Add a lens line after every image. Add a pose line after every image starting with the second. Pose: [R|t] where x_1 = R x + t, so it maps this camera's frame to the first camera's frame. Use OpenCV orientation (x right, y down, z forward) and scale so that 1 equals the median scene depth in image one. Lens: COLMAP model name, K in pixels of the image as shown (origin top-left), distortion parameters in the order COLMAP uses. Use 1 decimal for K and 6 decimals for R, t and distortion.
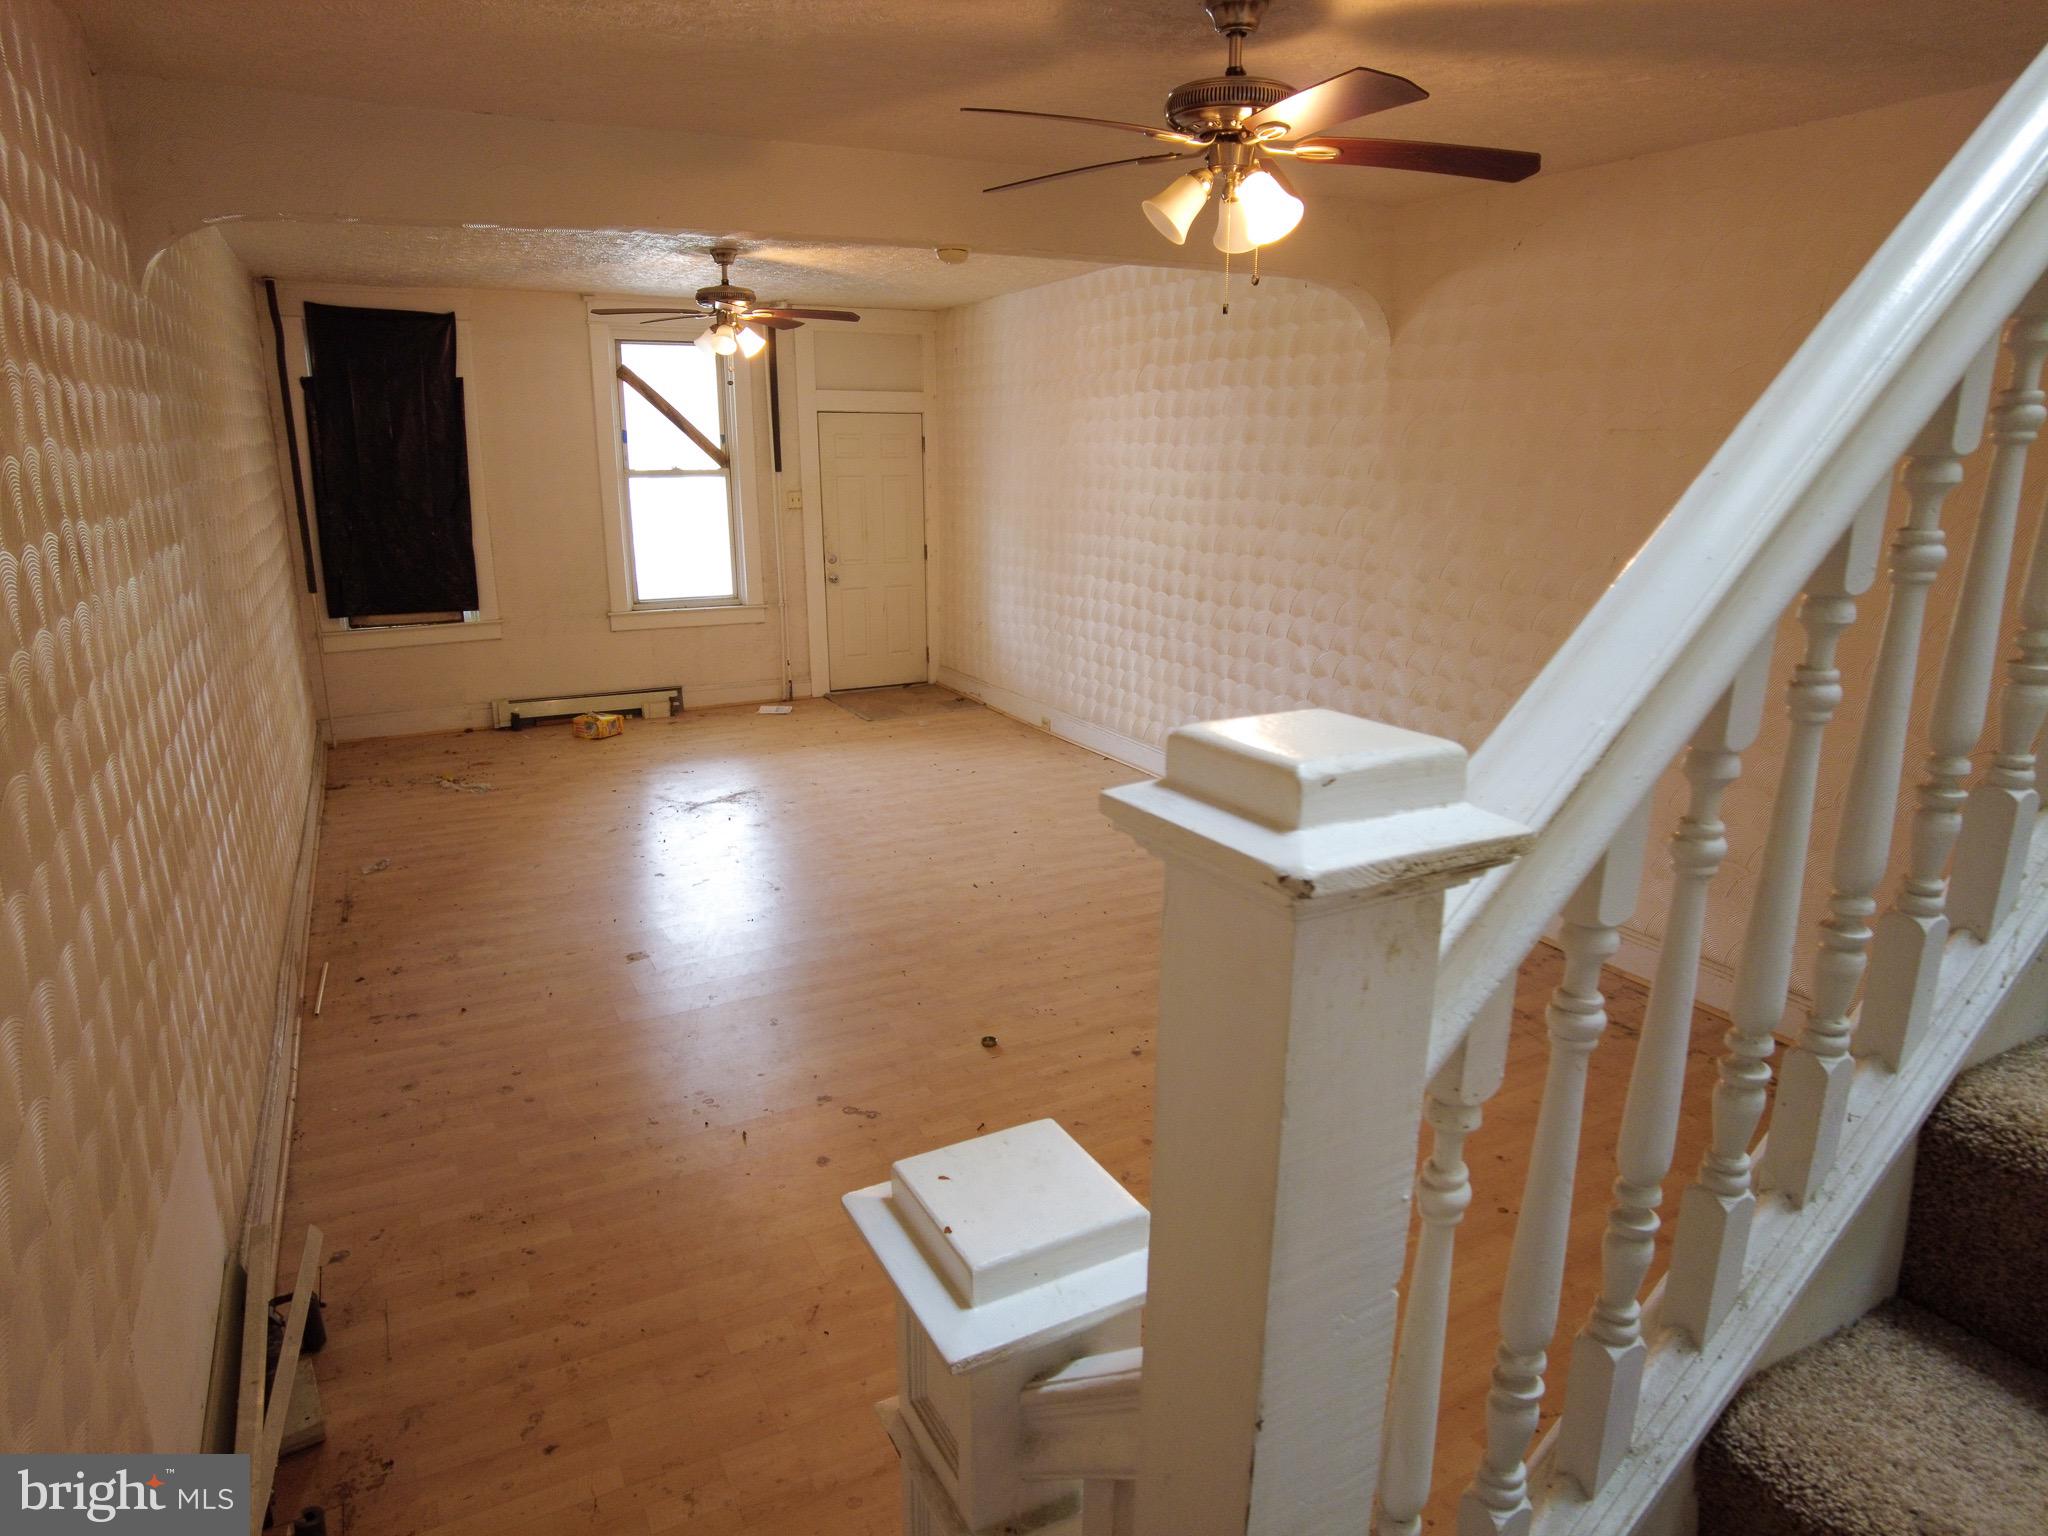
lens RADIAL K [[1252.6, 0, 1006.4], [0, 1252.6, 828.7], [0, 0, 1]] dist [0.006435, -0.015896]
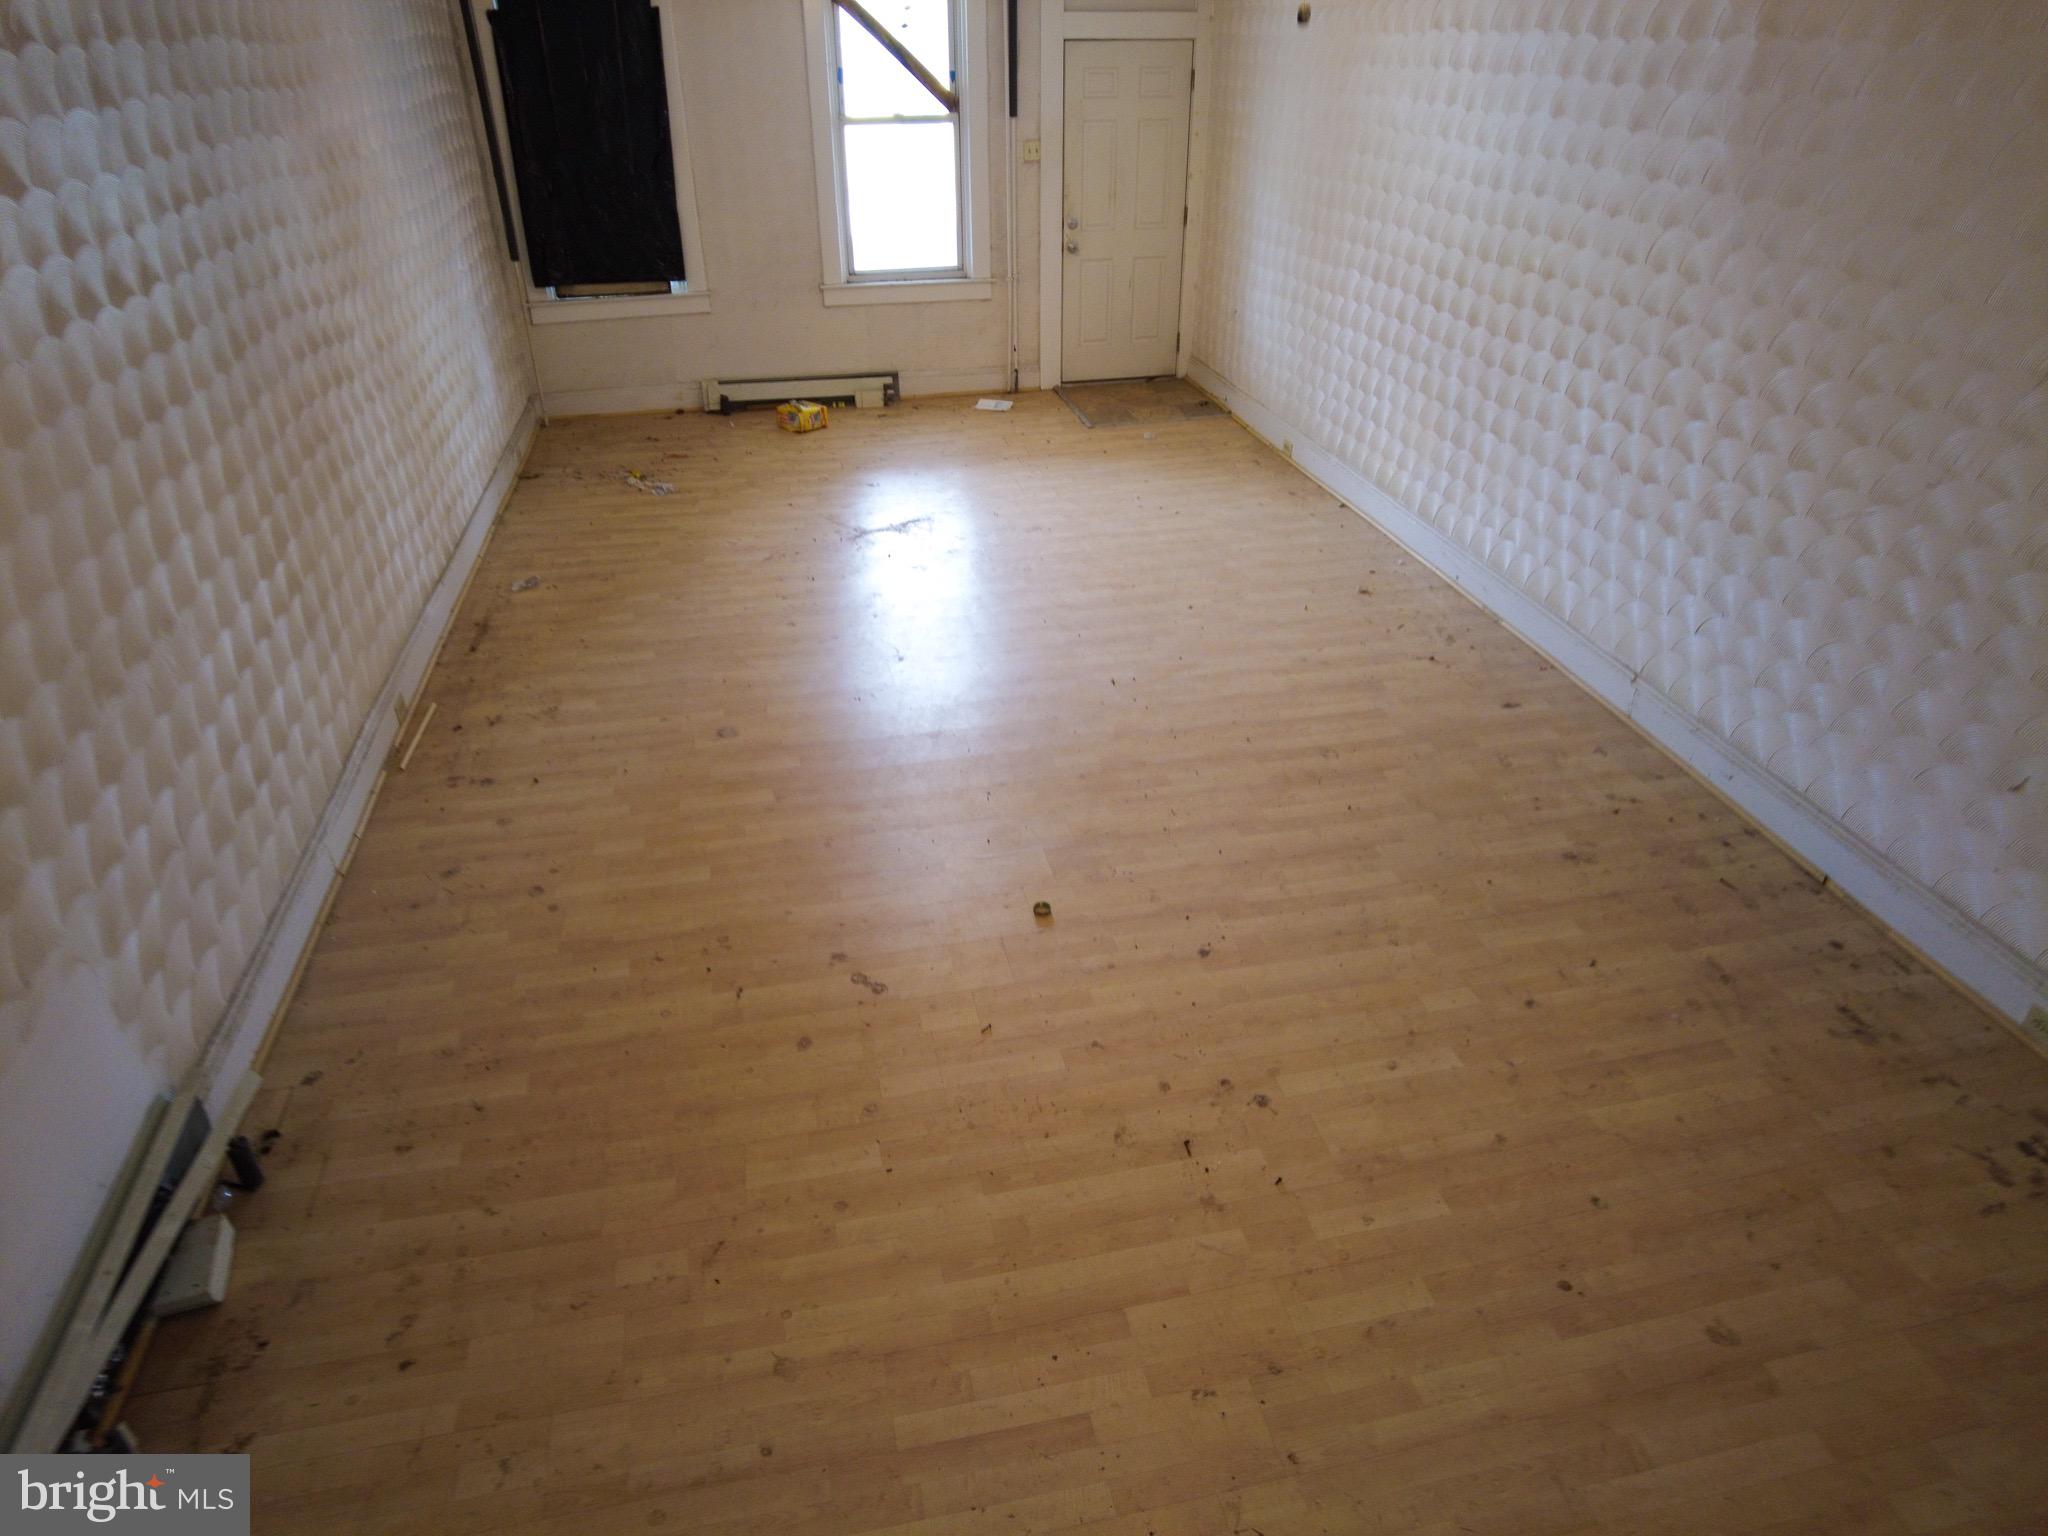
lens RADIAL K [[1252.6, 0, 1009.3], [0, 1252.6, 784.2], [0, 0, 1]] dist [0.006435, -0.015896]
pose [[0.962689, 0.136038, -0.233930, 0.102540], [-0.073099, 0.963048, 0.259221, -0.091310], [0.260550, -0.232449, 0.937060, 0.125896]]
